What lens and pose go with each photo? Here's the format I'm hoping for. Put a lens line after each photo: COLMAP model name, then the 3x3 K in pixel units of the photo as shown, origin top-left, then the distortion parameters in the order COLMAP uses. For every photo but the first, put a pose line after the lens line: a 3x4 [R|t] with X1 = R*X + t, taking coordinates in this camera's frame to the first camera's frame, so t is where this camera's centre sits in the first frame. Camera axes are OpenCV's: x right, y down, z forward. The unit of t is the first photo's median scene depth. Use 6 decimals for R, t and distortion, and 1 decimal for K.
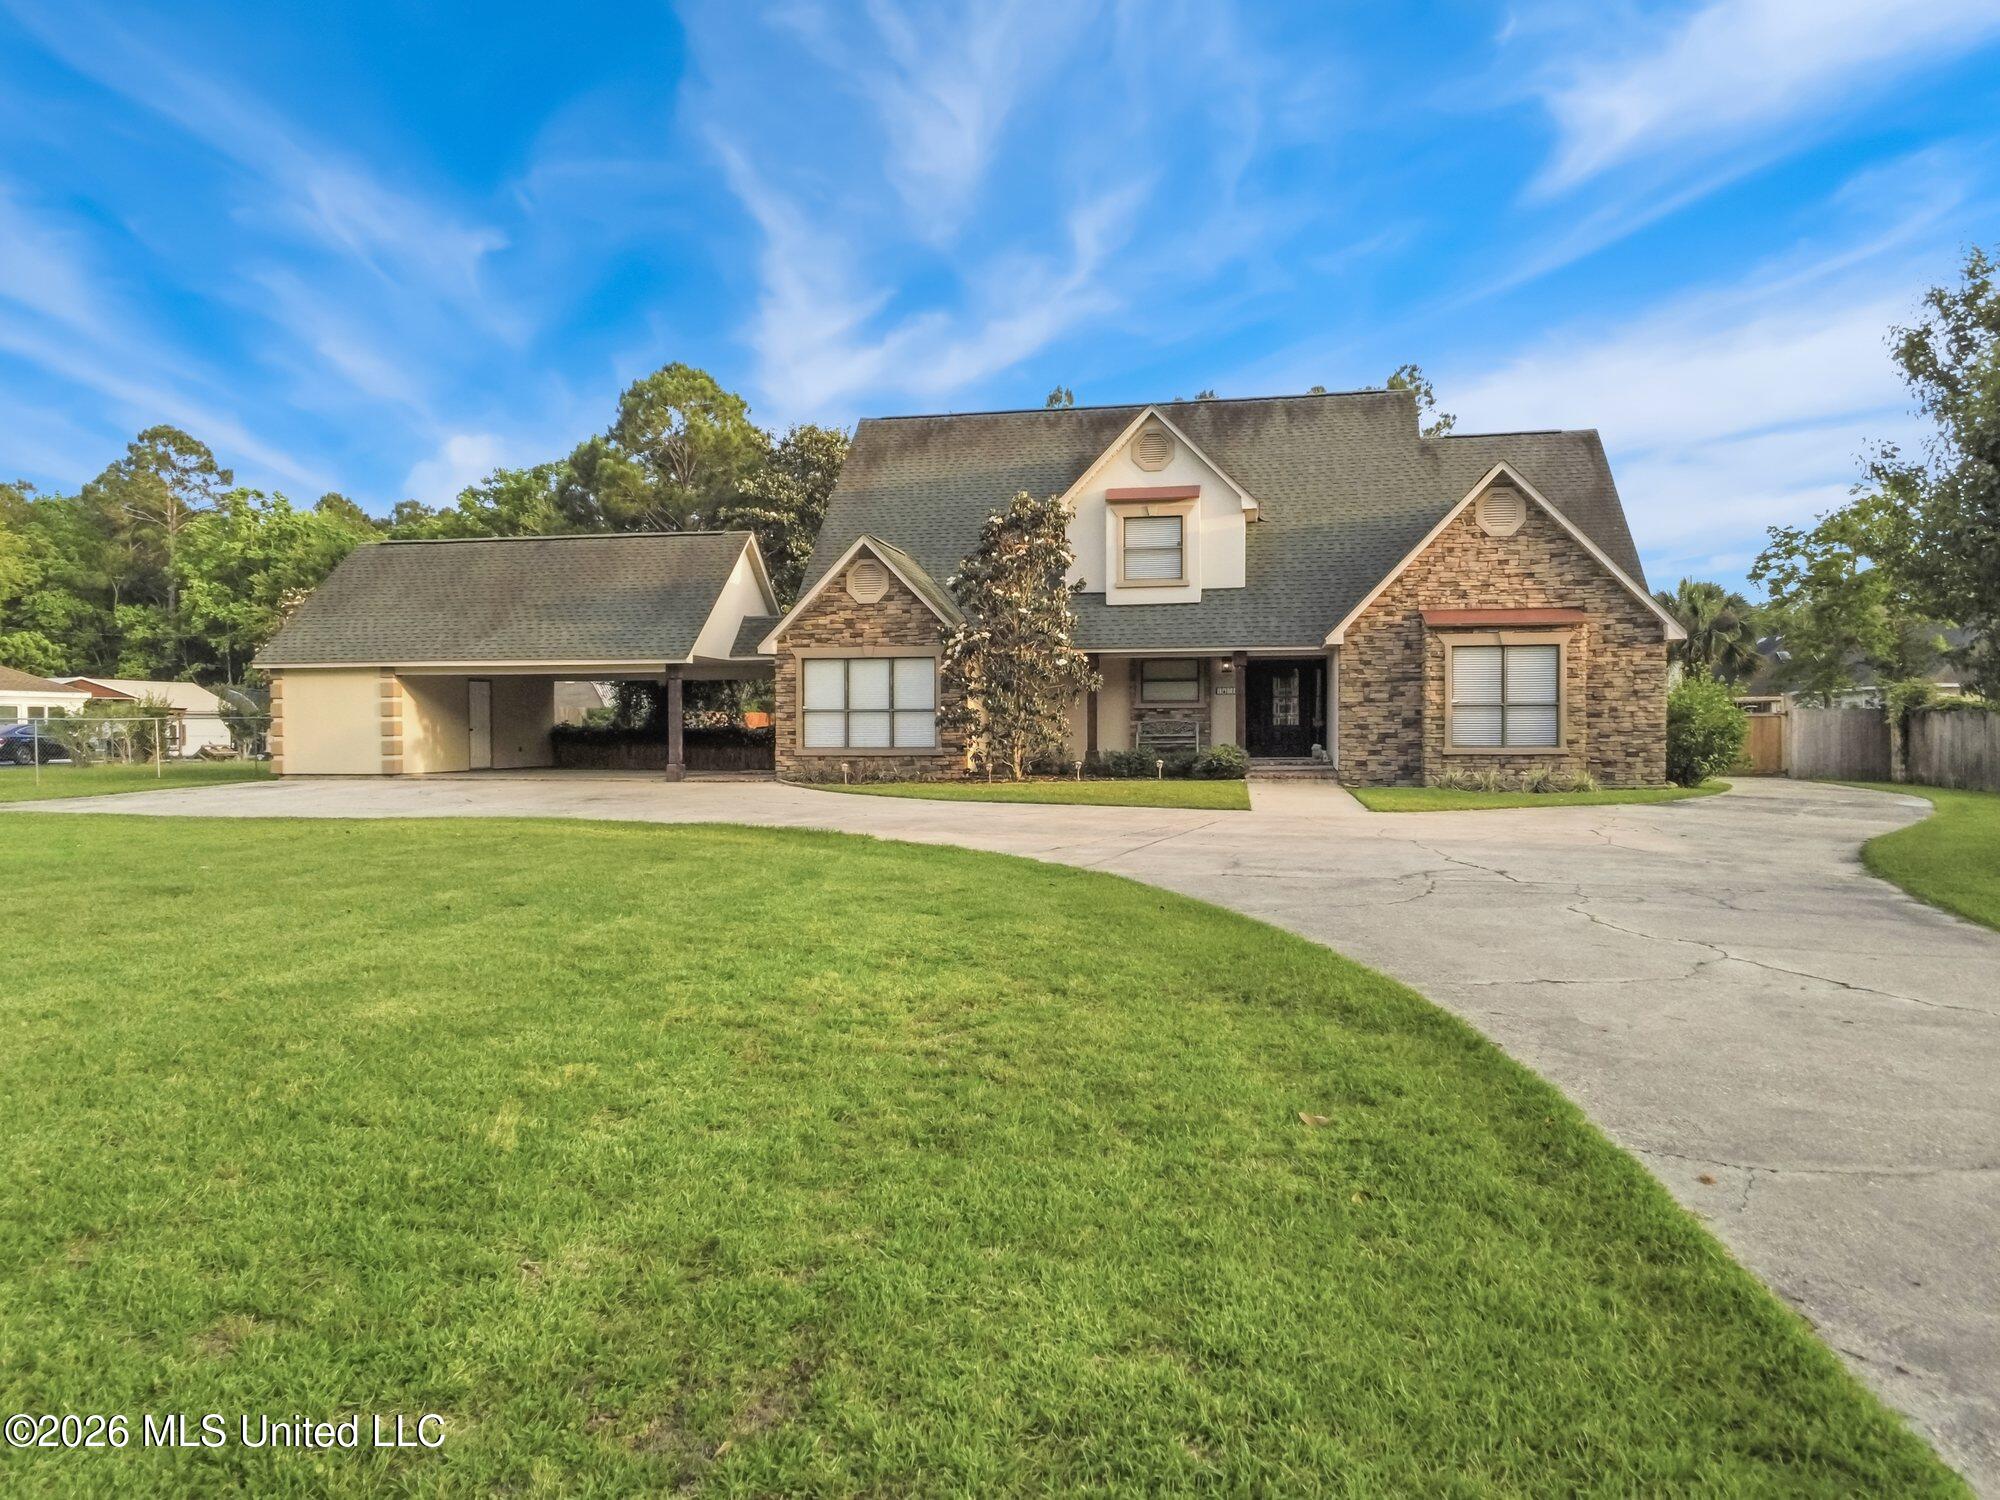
lens RADIAL K [[1349.0, 0, 997.8], [0, 1349.0, 744.1], [0, 0, 1]] dist [0.001921, -0.001751]
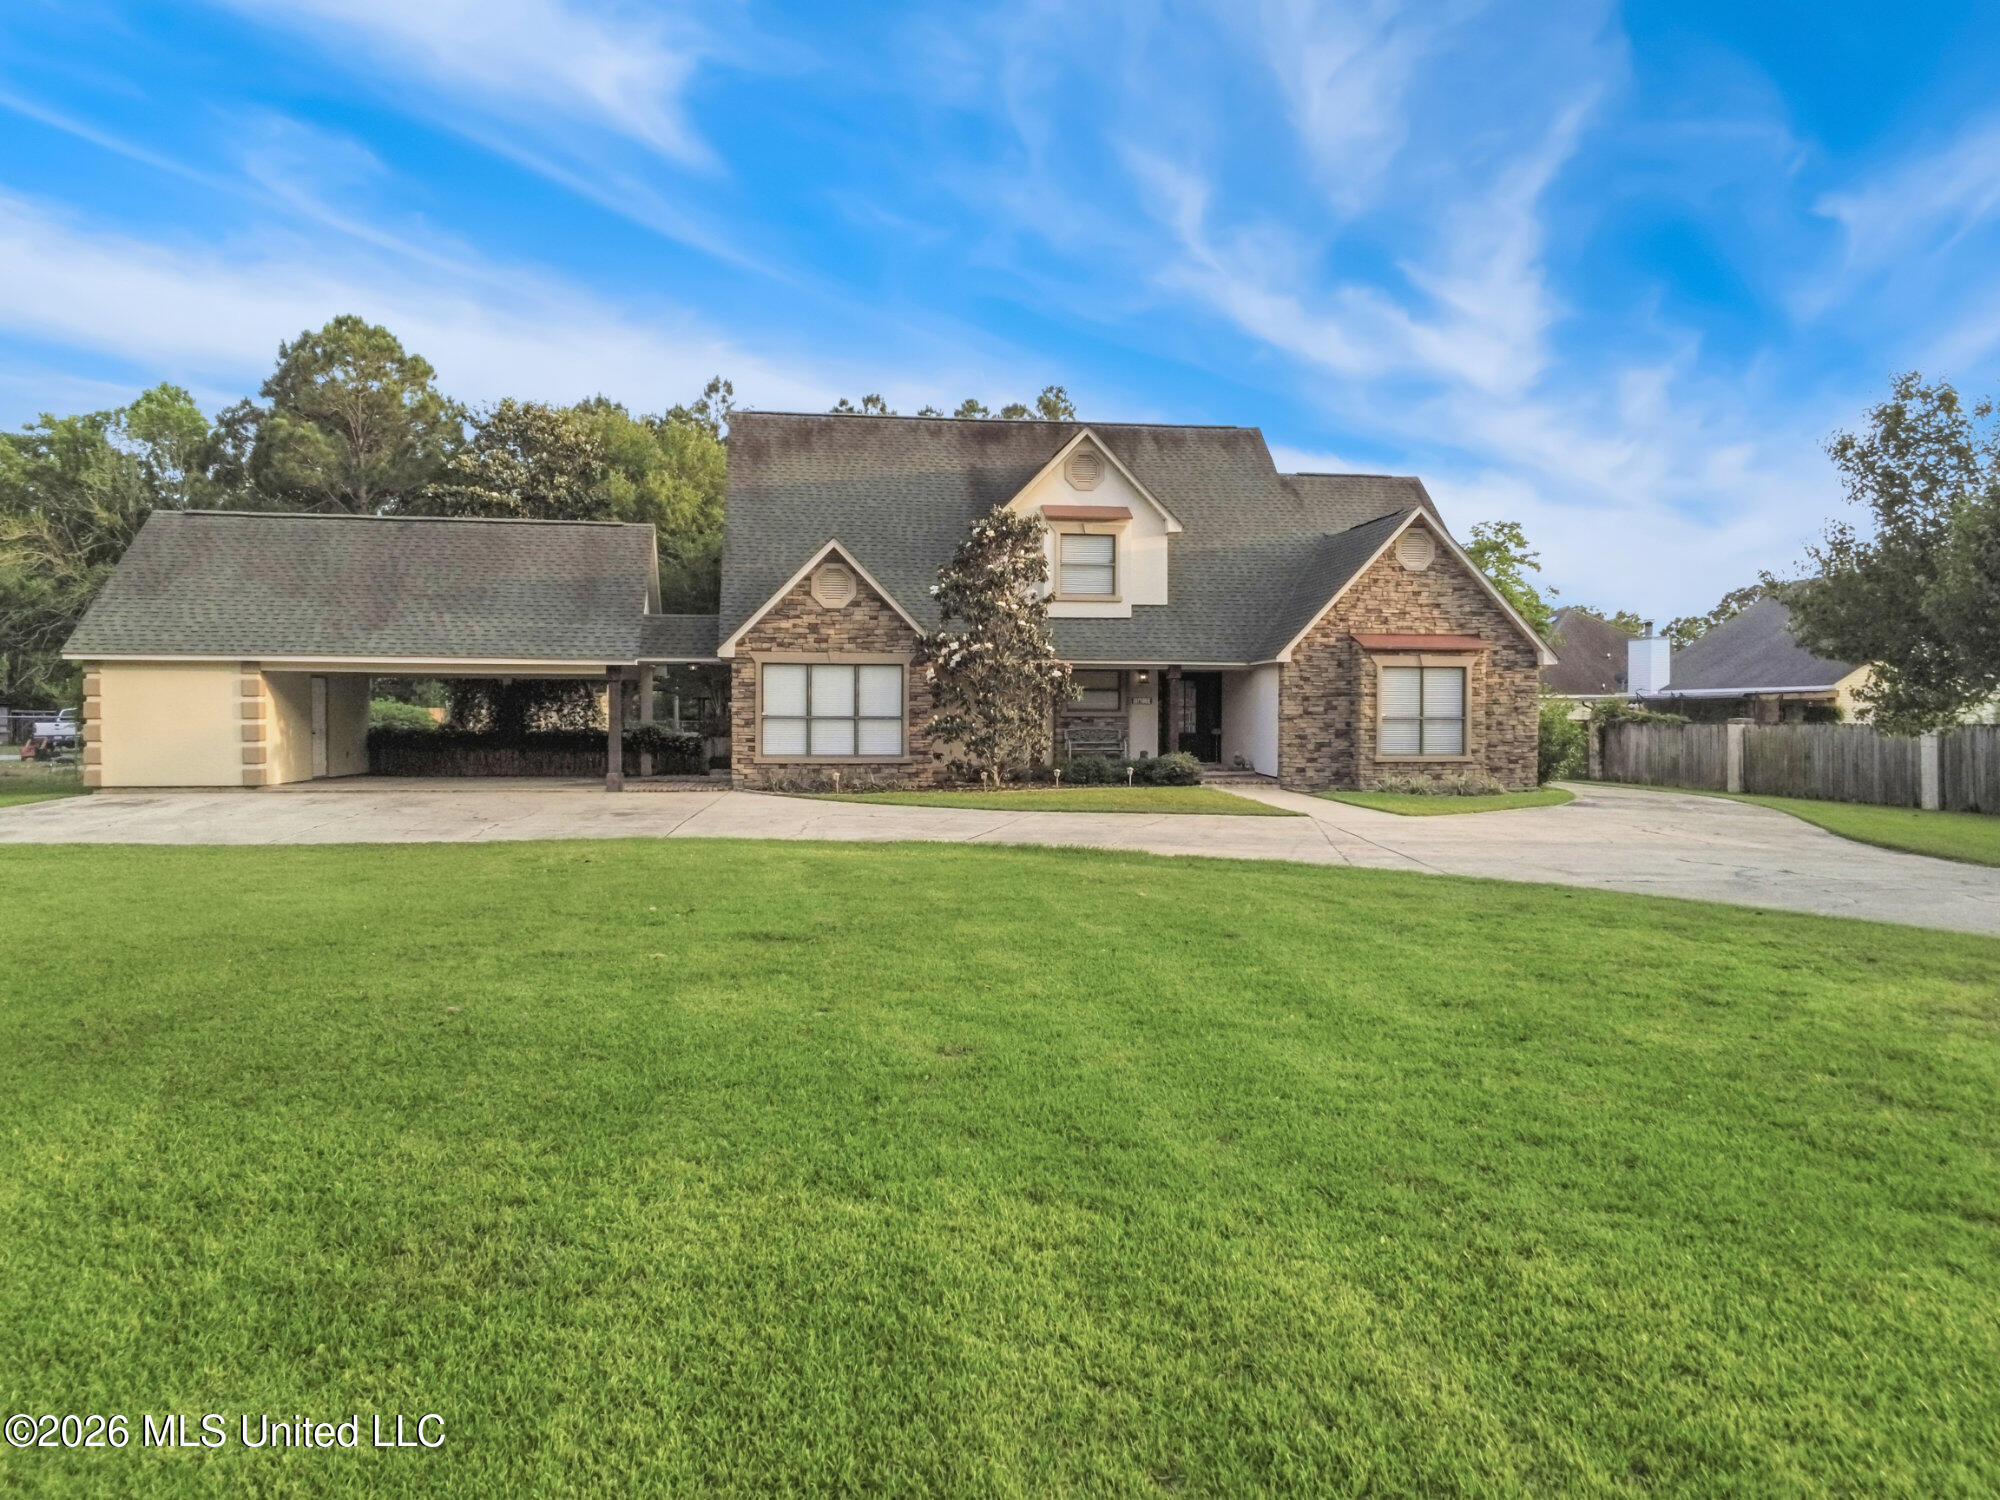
lens RADIAL K [[1349.0, 0, 993.8], [0, 1349.0, 751.1], [0, 0, 1]] dist [0.001921, -0.001751]
pose [[0.943680, -0.000231, 0.330861, -0.309714], [-0.002874, 0.999956, 0.008896, -0.009531], [-0.330848, -0.009346, 0.943638, 0.034966]]
